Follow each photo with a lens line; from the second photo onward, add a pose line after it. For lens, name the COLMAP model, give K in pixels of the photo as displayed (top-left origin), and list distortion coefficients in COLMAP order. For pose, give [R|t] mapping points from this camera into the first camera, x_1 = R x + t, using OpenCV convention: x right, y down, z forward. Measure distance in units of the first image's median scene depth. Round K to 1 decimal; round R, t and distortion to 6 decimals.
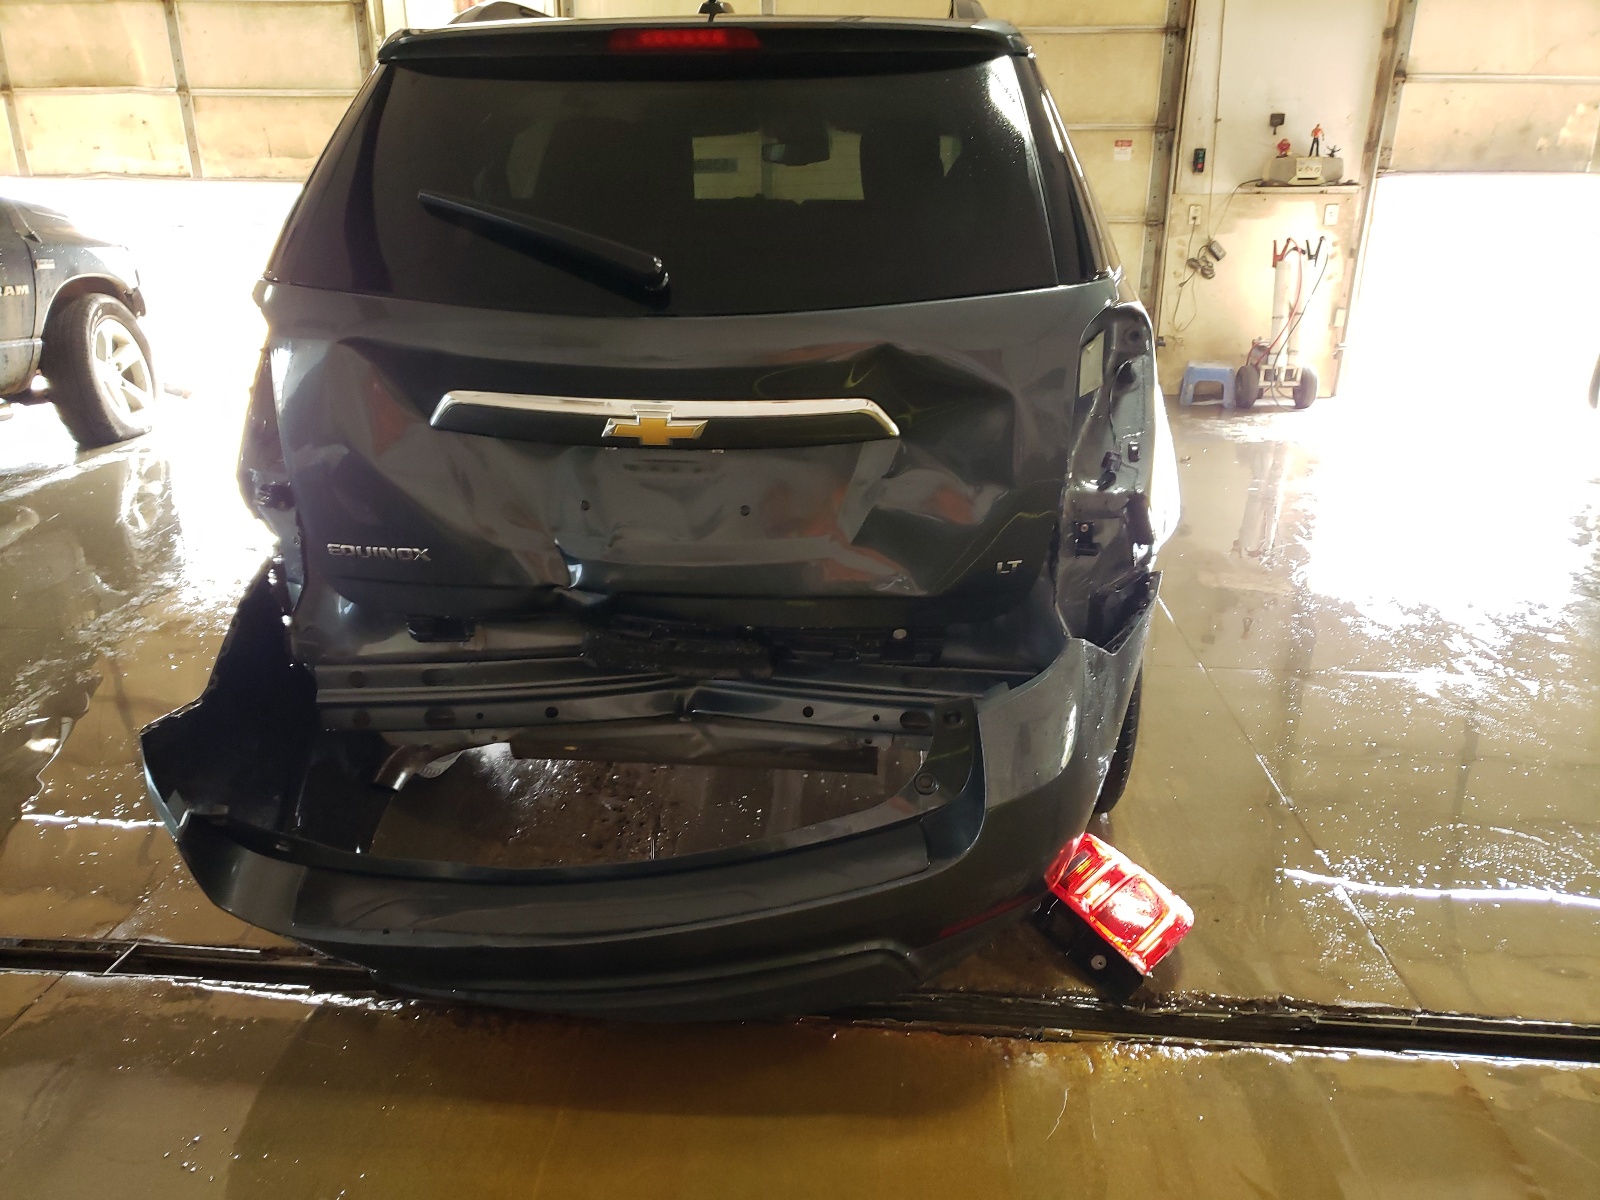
lens RADIAL K [[1200.4, 0, 800.0], [0, 1200.4, 600.0], [0, 0, 1]] dist [0.006069, 0.001200]
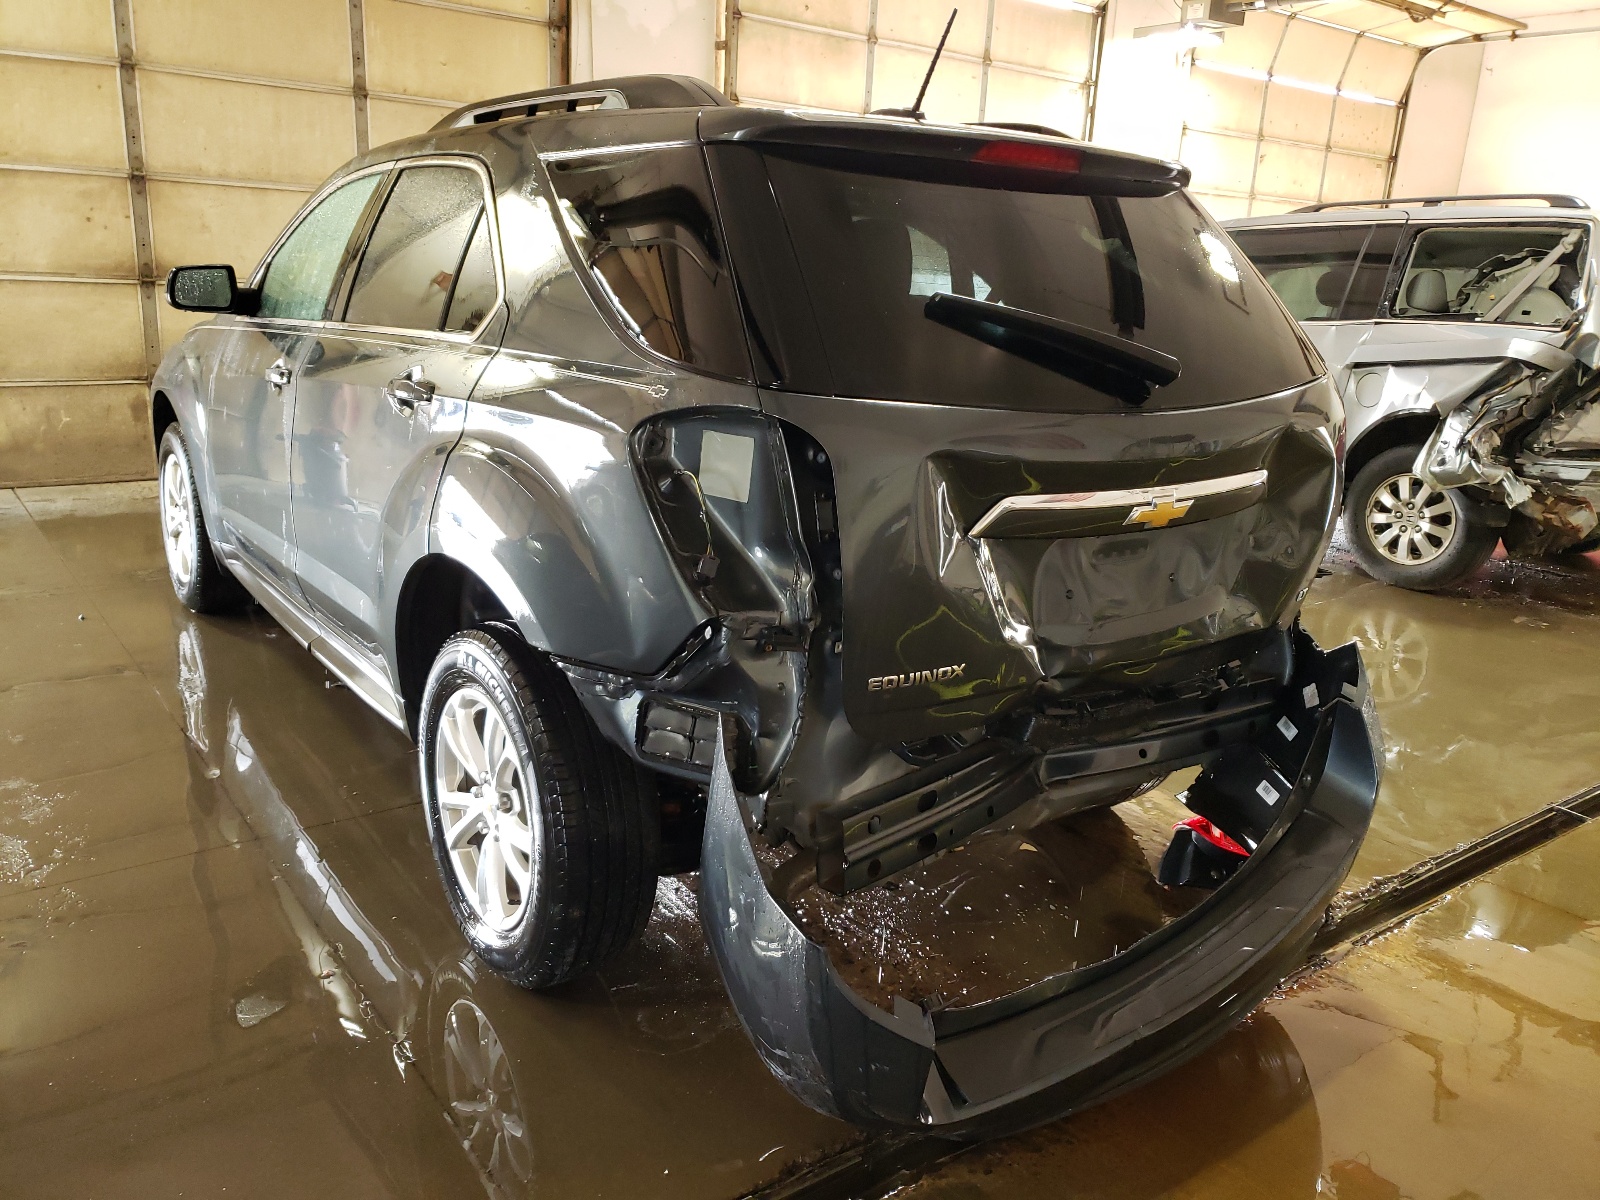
lens RADIAL K [[1200.4, 0, 800.0], [0, 1200.4, 600.0], [0, 0, 1]] dist [0.006069, 0.001200]
pose [[0.763133, -0.144064, 0.629979, -1.048828], [0.187145, 0.982330, -0.002060, -0.119733], [-0.618551, 0.119470, 0.776609, 0.348988]]
